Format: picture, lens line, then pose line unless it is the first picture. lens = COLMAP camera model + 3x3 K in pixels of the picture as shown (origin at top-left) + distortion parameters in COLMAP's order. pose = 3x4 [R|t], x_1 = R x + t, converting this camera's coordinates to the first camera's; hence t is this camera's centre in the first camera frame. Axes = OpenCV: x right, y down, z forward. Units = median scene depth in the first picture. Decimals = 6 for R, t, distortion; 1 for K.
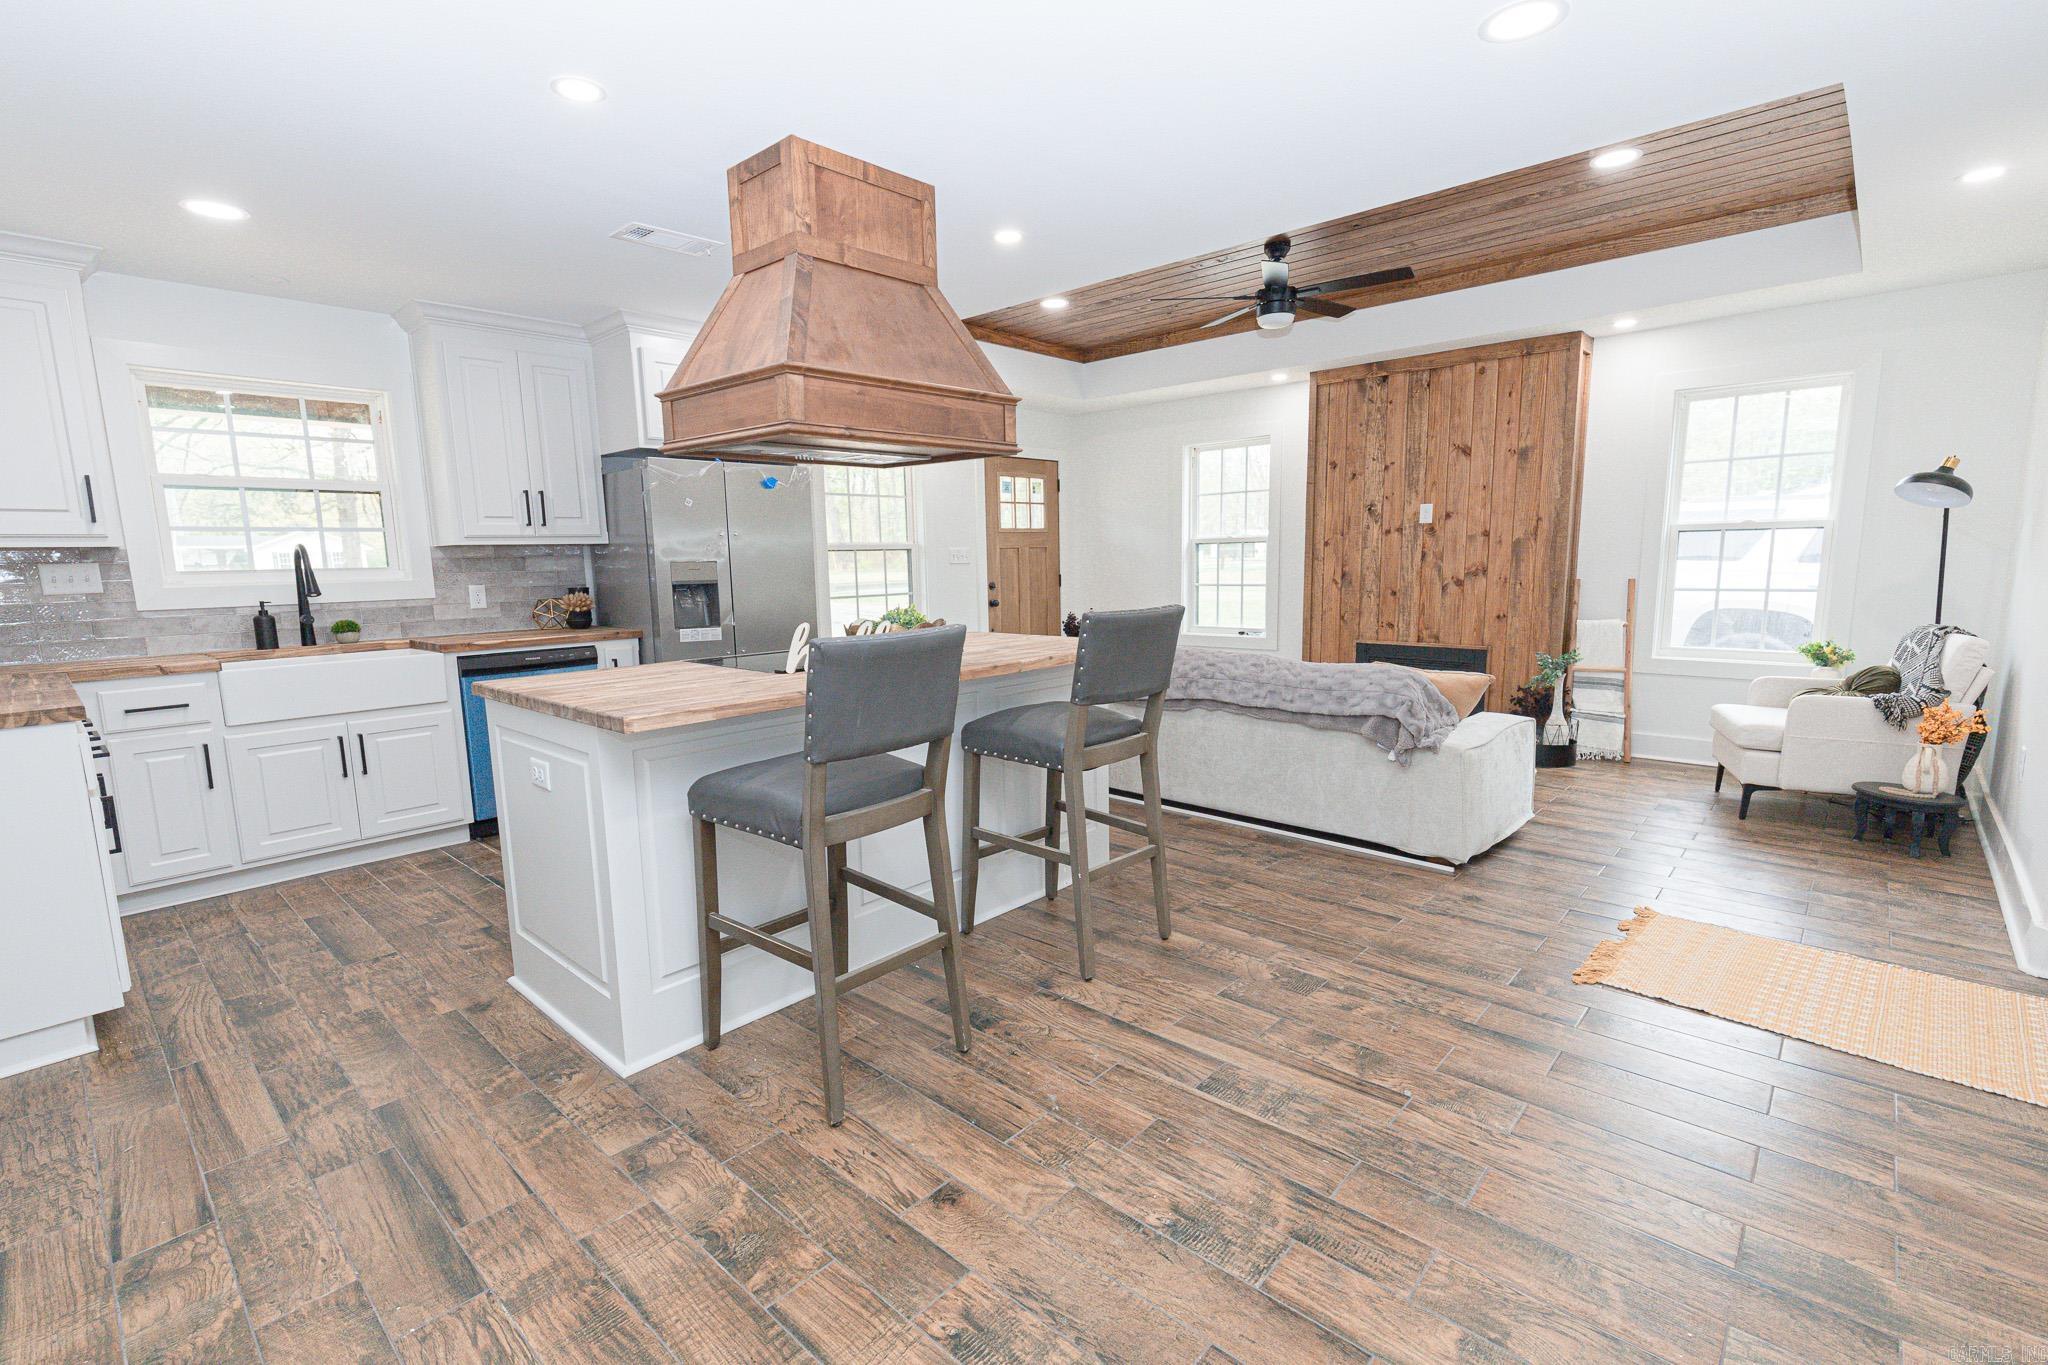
lens RADIAL K [[918.5, 0, 1014.6], [0, 918.5, 687.8], [0, 0, 1]] dist [0.000809, -0.000580]
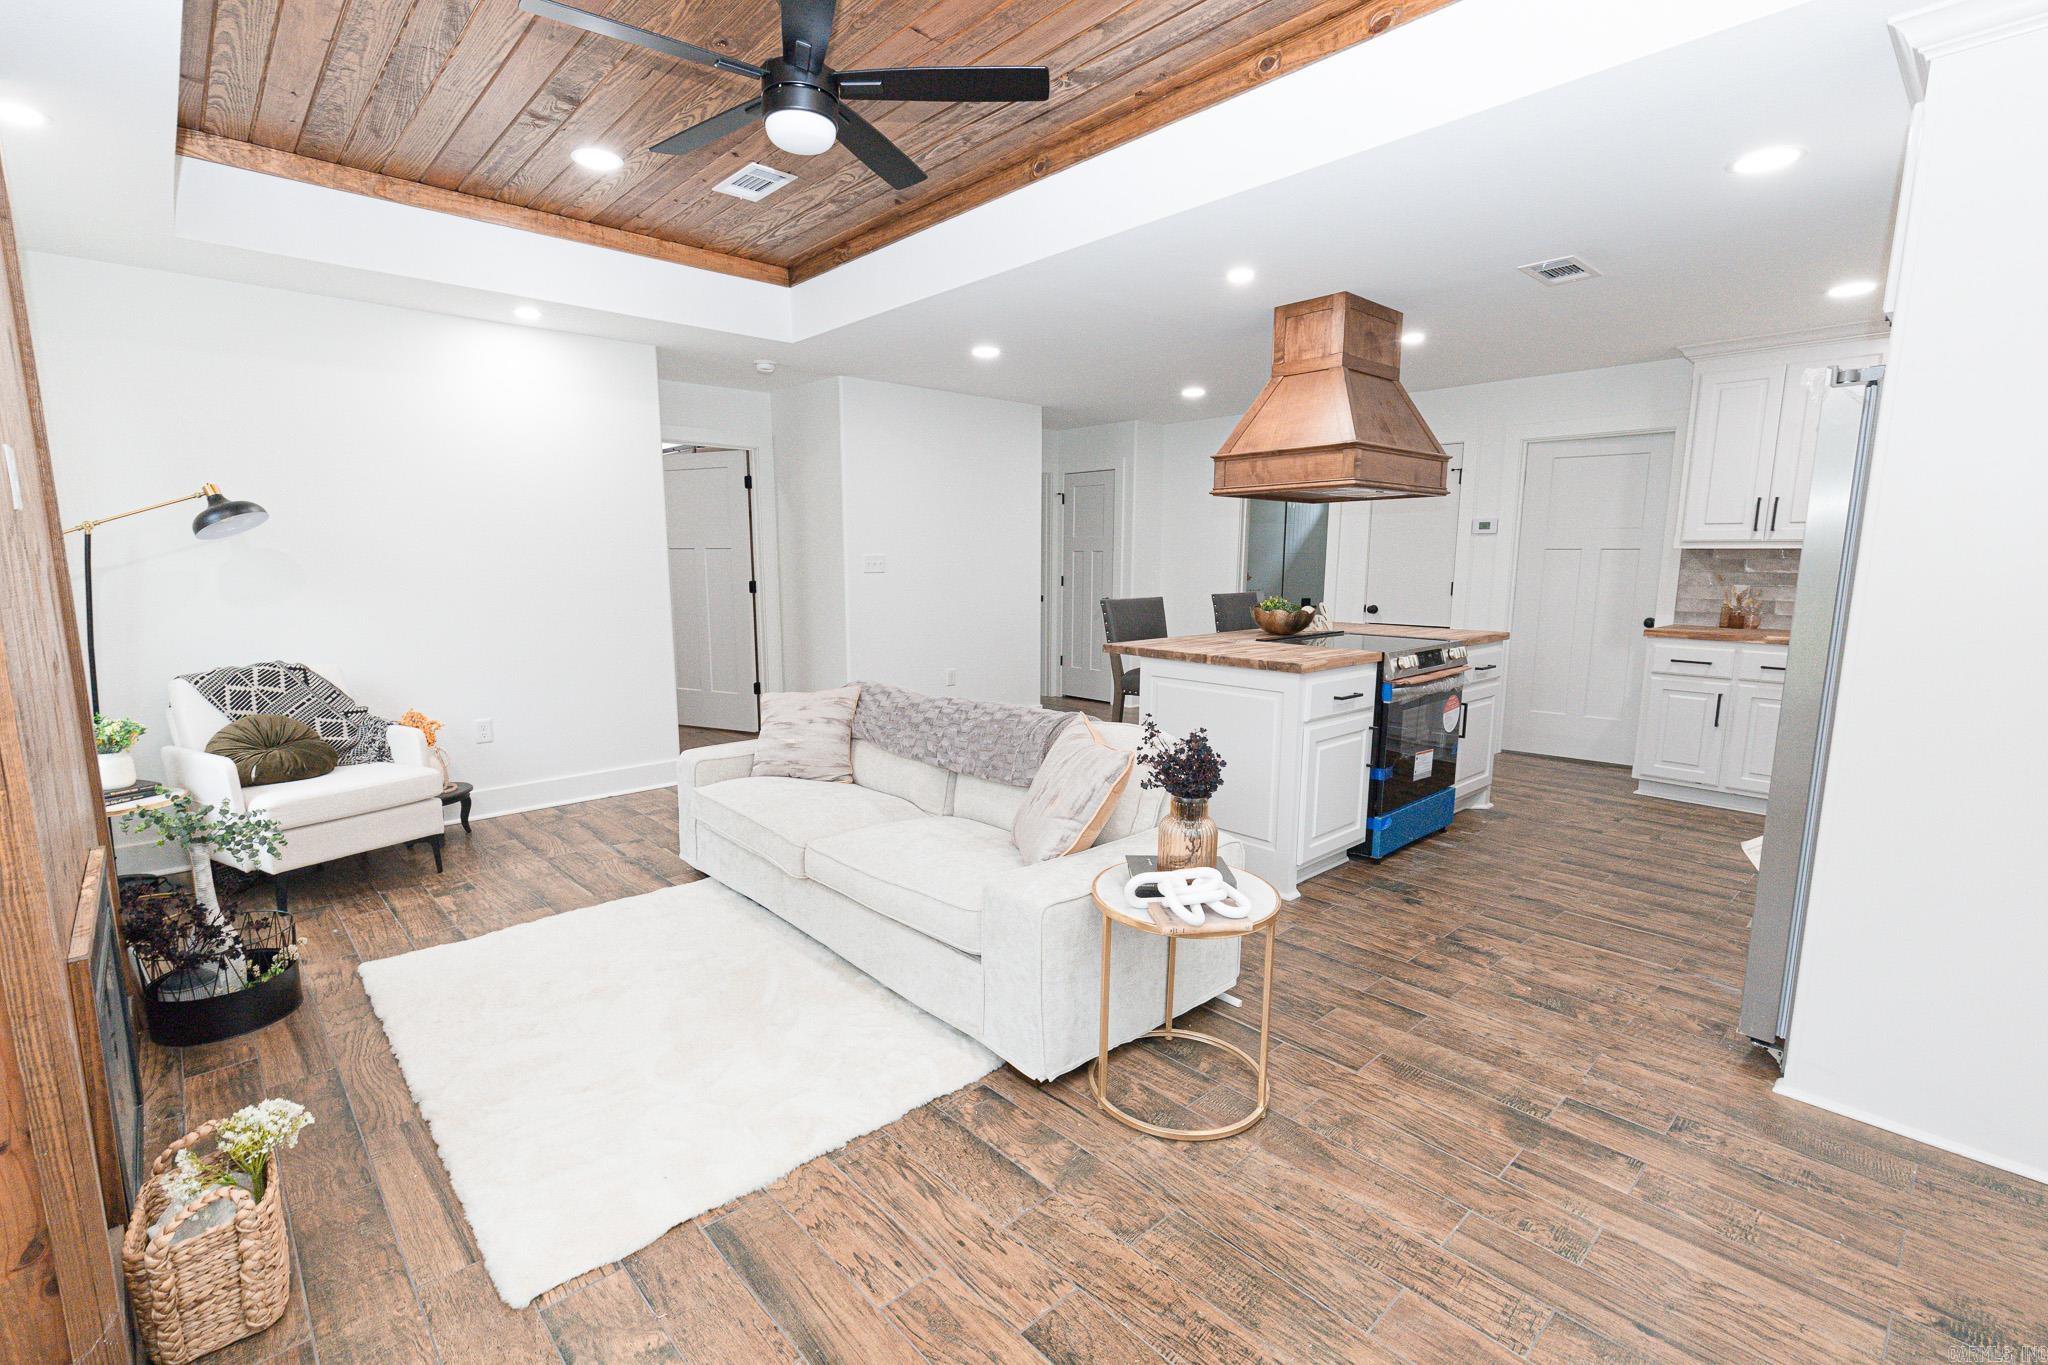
lens RADIAL K [[925.7, 0, 1016.2], [0, 925.7, 701.4], [0, 0, 1]] dist [0.001085, 0.000353]
pose [[-0.996889, 0.007032, 0.078501, 0.208354], [0.030013, 0.954835, 0.295616, -0.411544], [-0.072877, 0.297052, -0.952076, 2.651255]]
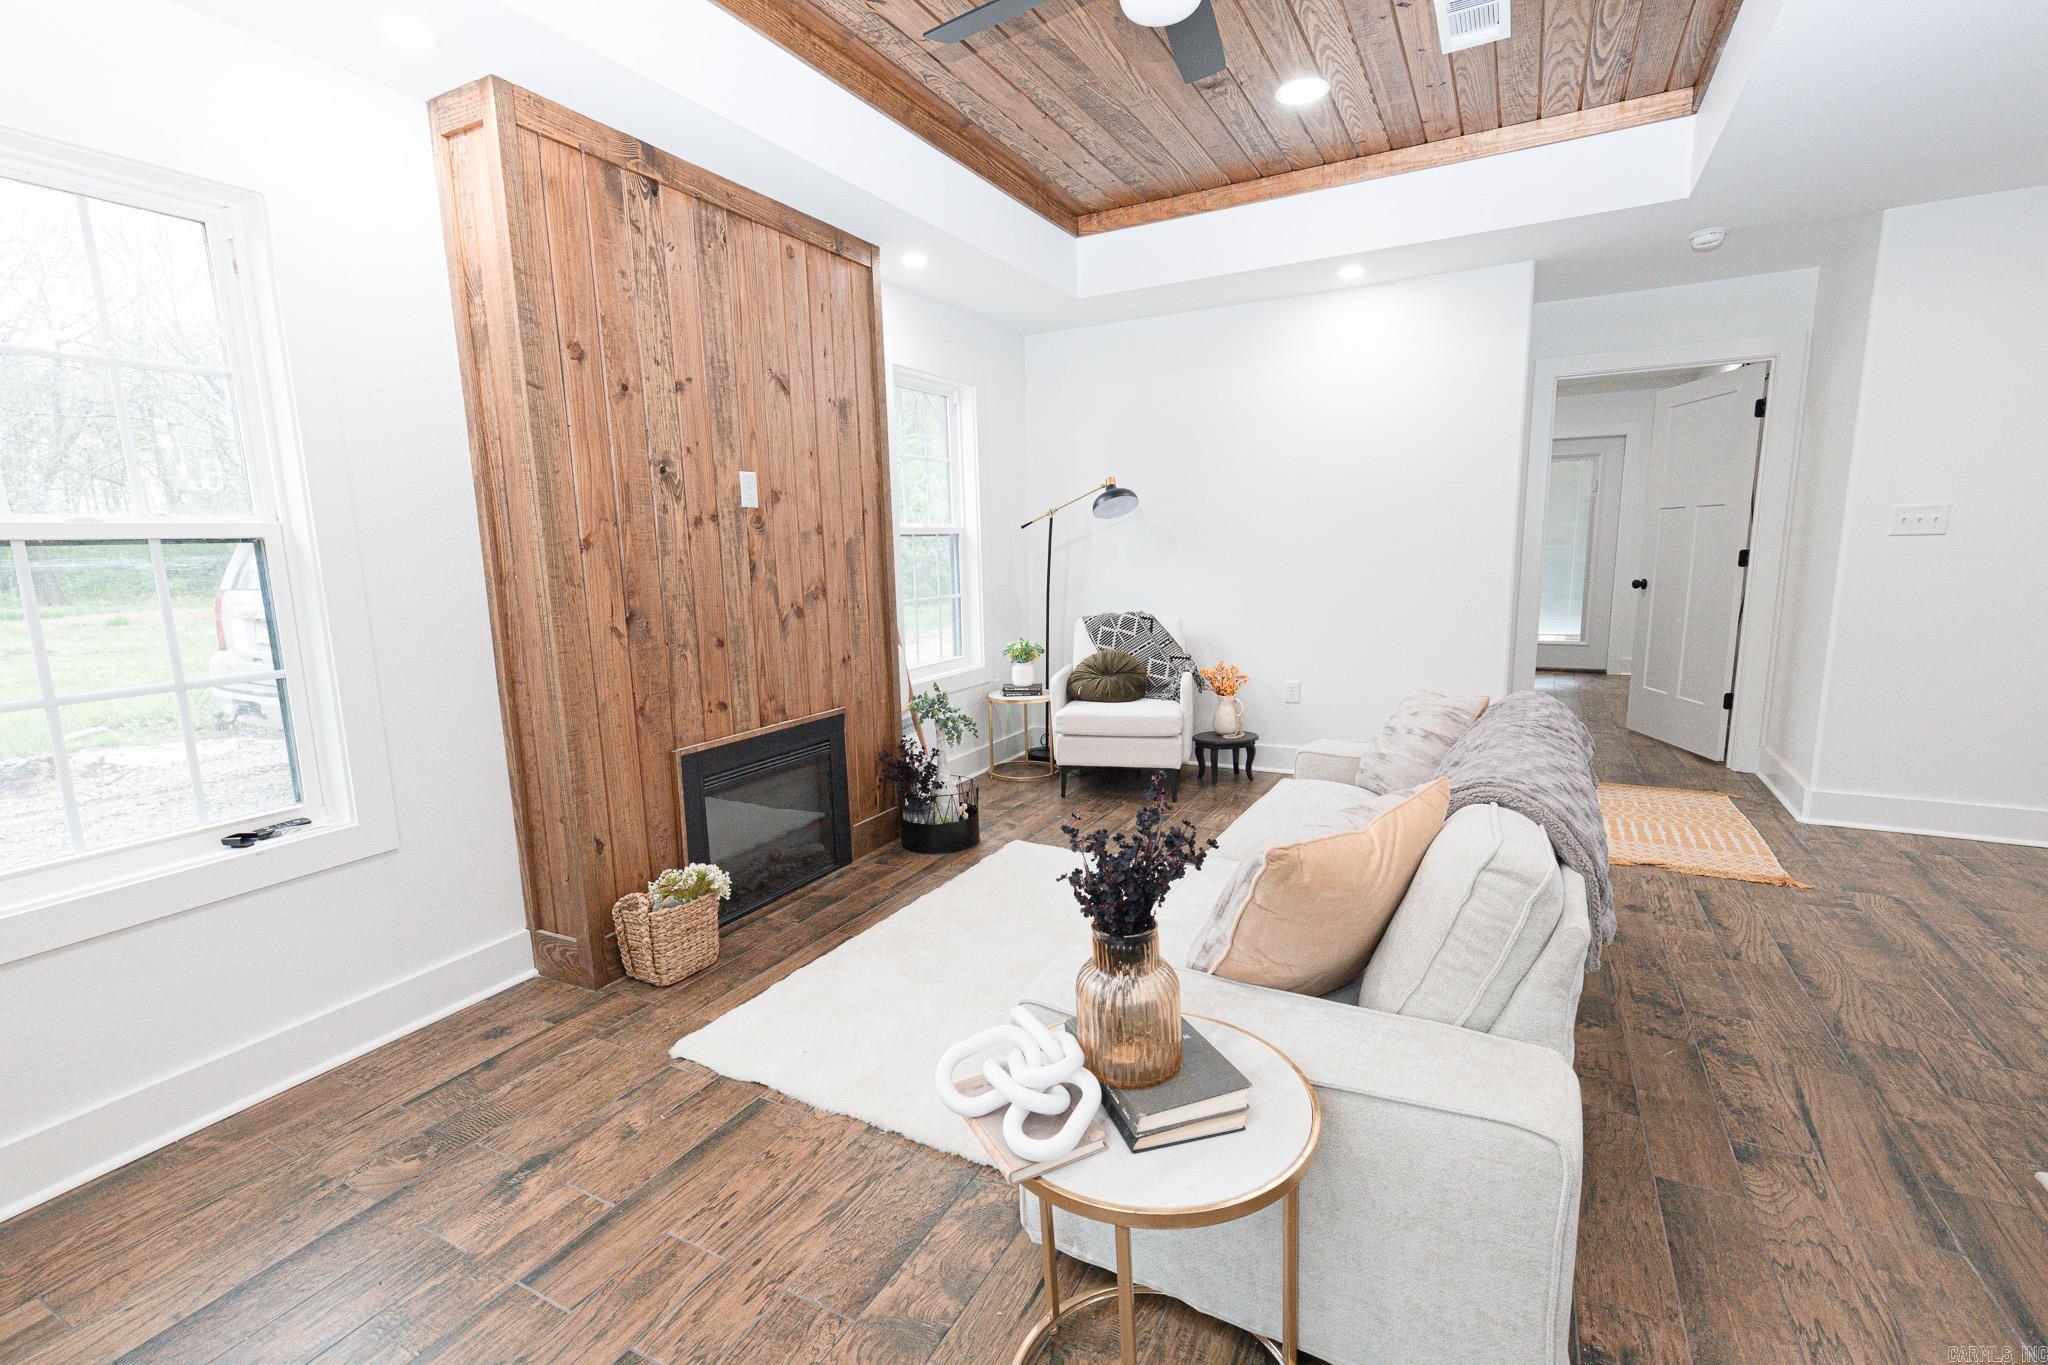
lens RADIAL K [[921.5, 0, 1001.7], [0, 921.5, 700.9], [0, 0, 1]] dist [0.009189, 0.000188]
pose [[-0.239624, -0.140579, 0.960634, -0.256283], [0.169062, 0.968302, 0.183872, -0.298034], [-0.956033, 0.206467, -0.208262, 2.057857]]
